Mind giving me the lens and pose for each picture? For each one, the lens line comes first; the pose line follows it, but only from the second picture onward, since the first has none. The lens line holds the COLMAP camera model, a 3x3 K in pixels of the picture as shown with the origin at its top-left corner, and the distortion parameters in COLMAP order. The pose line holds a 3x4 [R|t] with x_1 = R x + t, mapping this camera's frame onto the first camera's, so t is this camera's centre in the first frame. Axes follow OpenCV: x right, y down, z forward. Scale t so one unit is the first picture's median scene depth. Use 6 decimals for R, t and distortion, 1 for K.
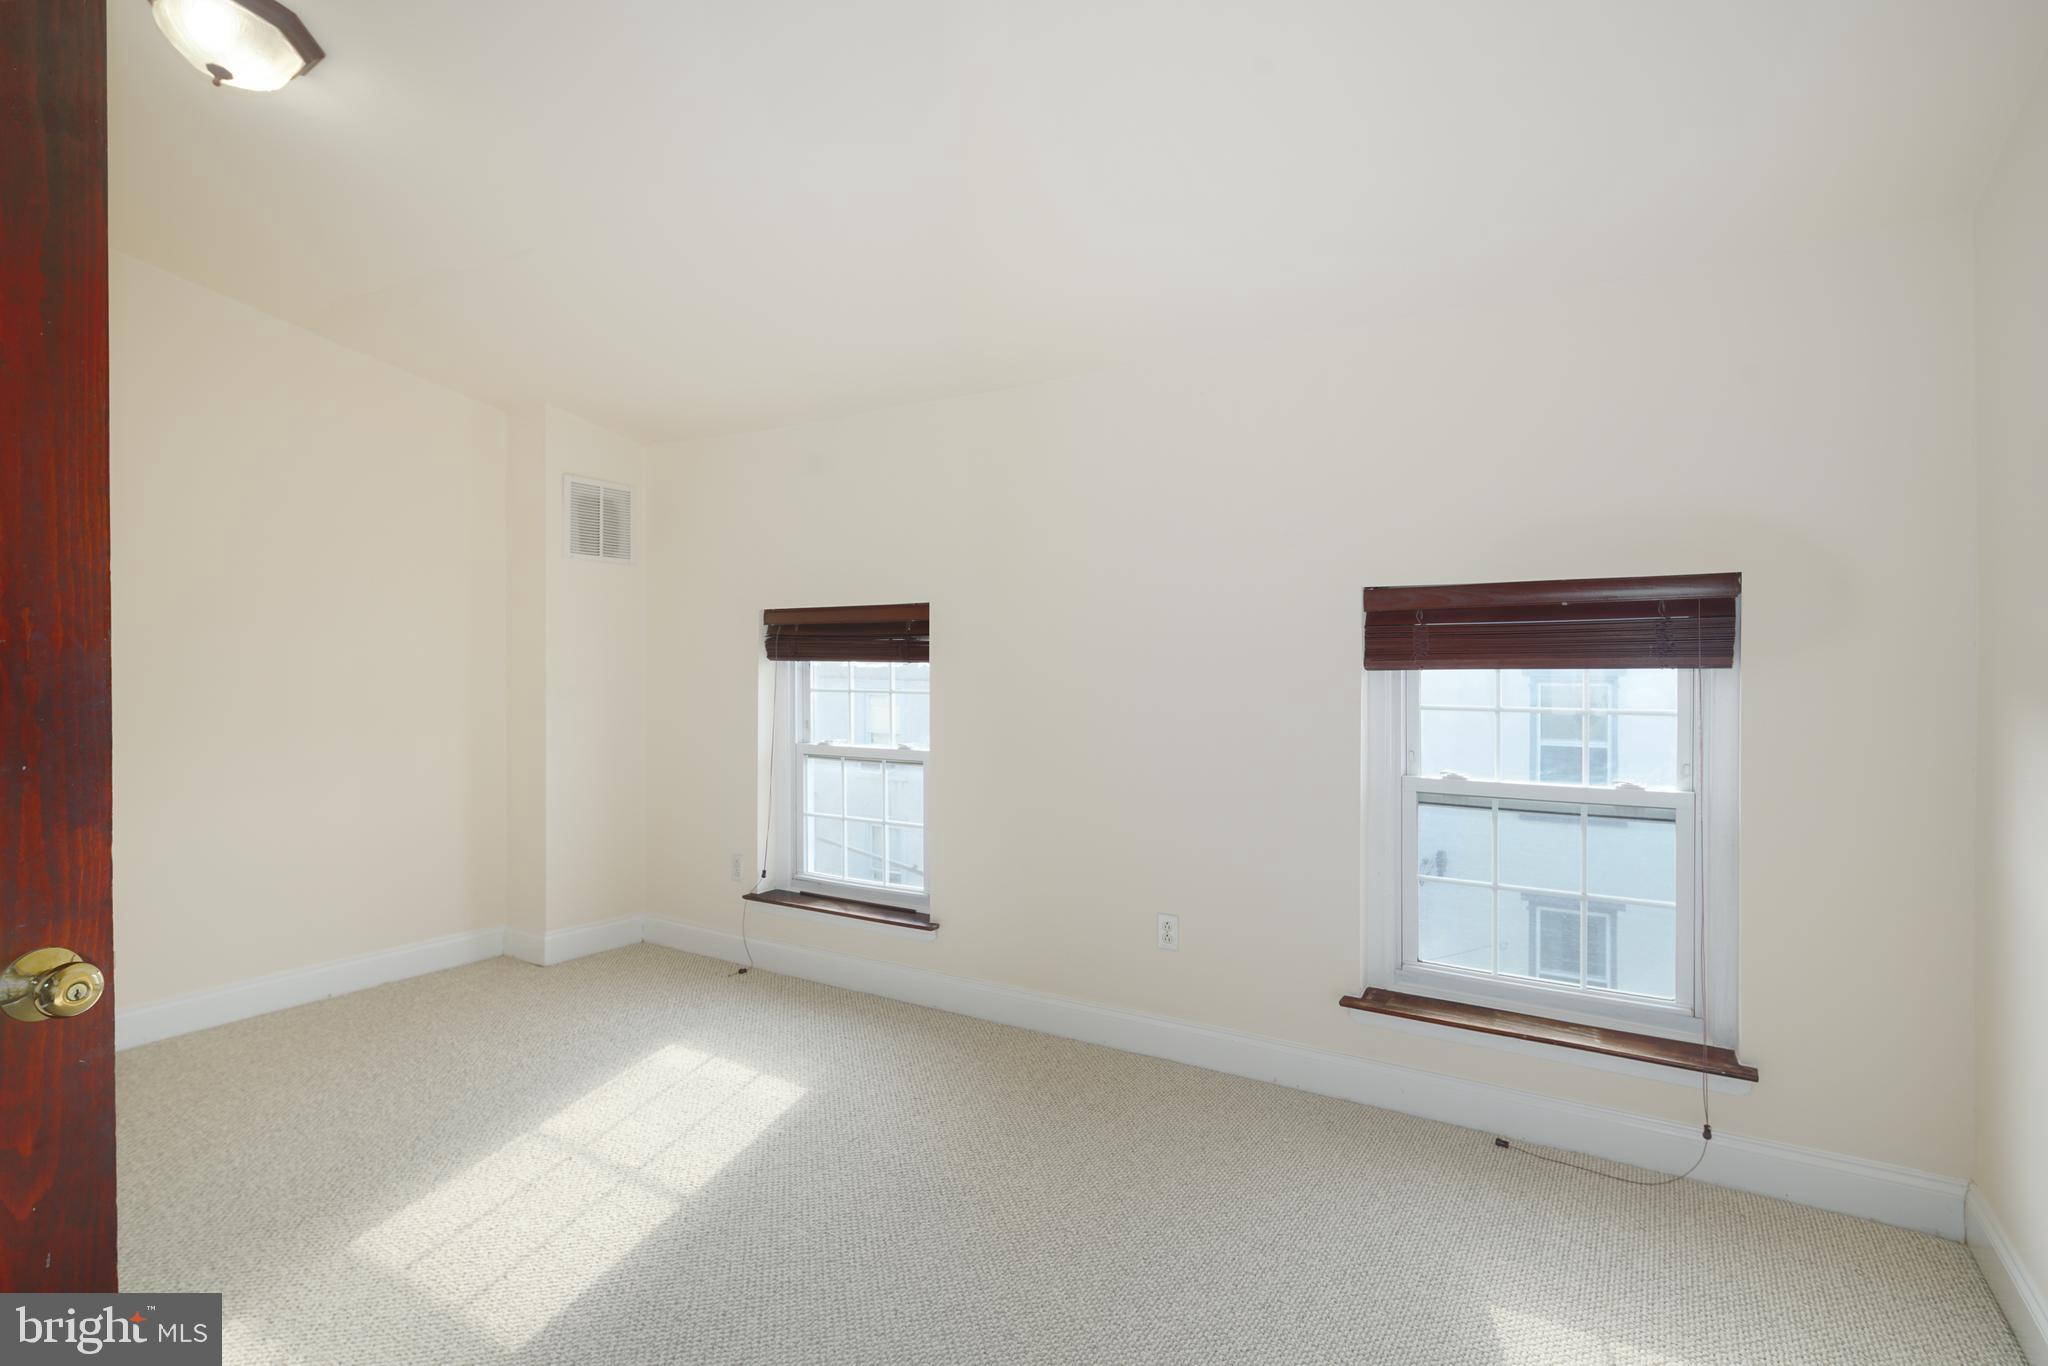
lens RADIAL K [[1013.8, 0, 1023.2], [0, 1013.8, 674.2], [0, 0, 1]] dist [0.005297, -0.004824]
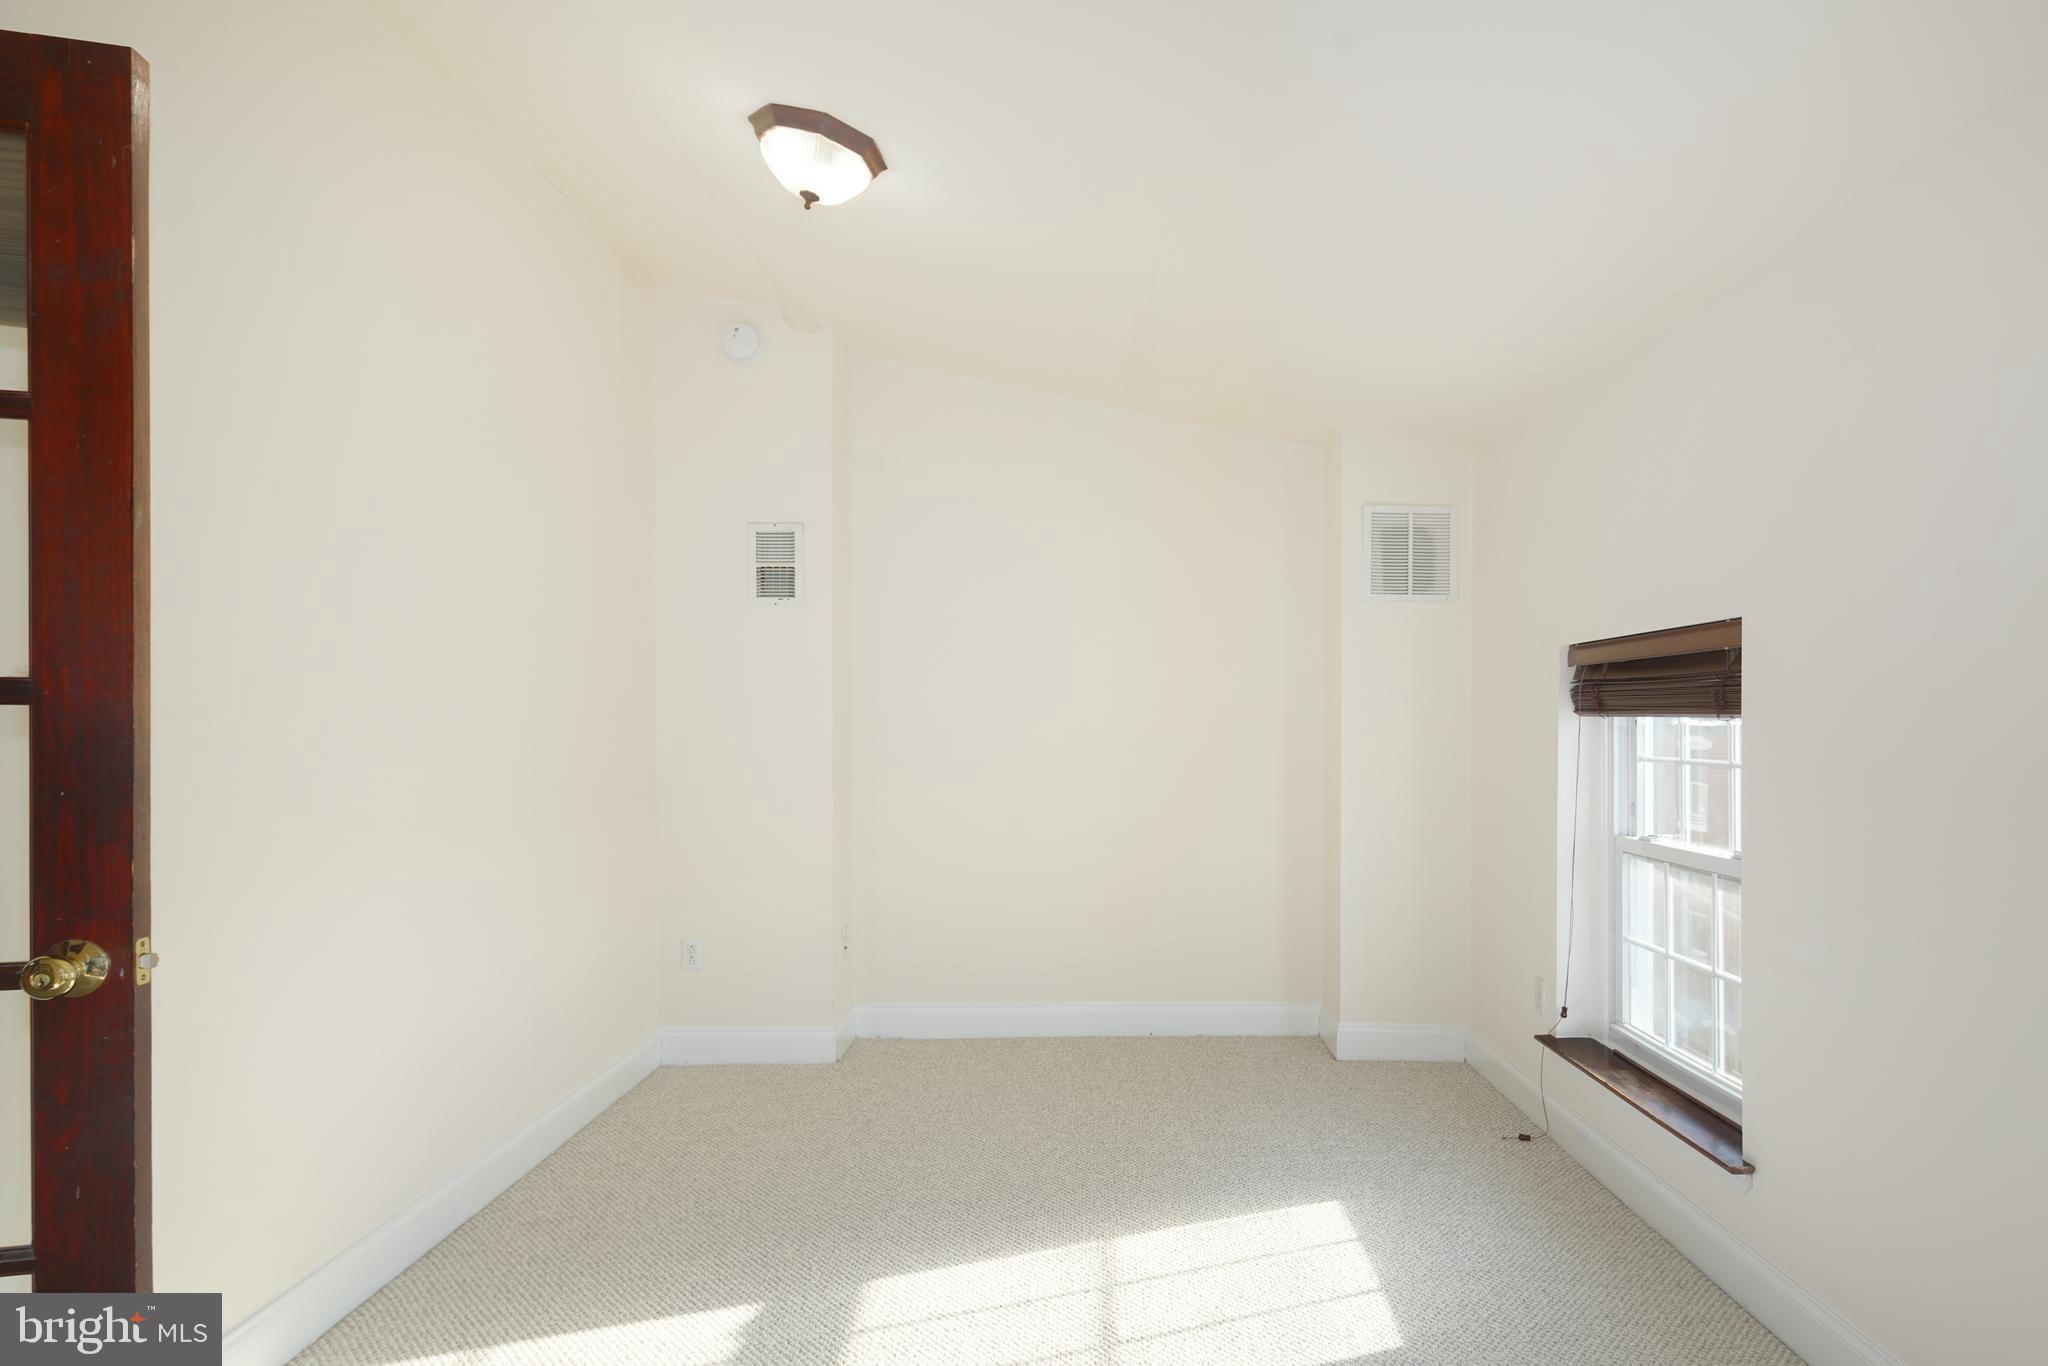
lens RADIAL K [[1065.6, 0, 1053.9], [0, 1065.6, 725.0], [0, 0, 1]] dist [-0.002540, -0.002873]
pose [[0.558083, 0.003368, -0.829778, 0.167819], [-0.011302, 0.999930, -0.003543, -0.000445], [0.829708, 0.011356, 0.558082, 0.272053]]
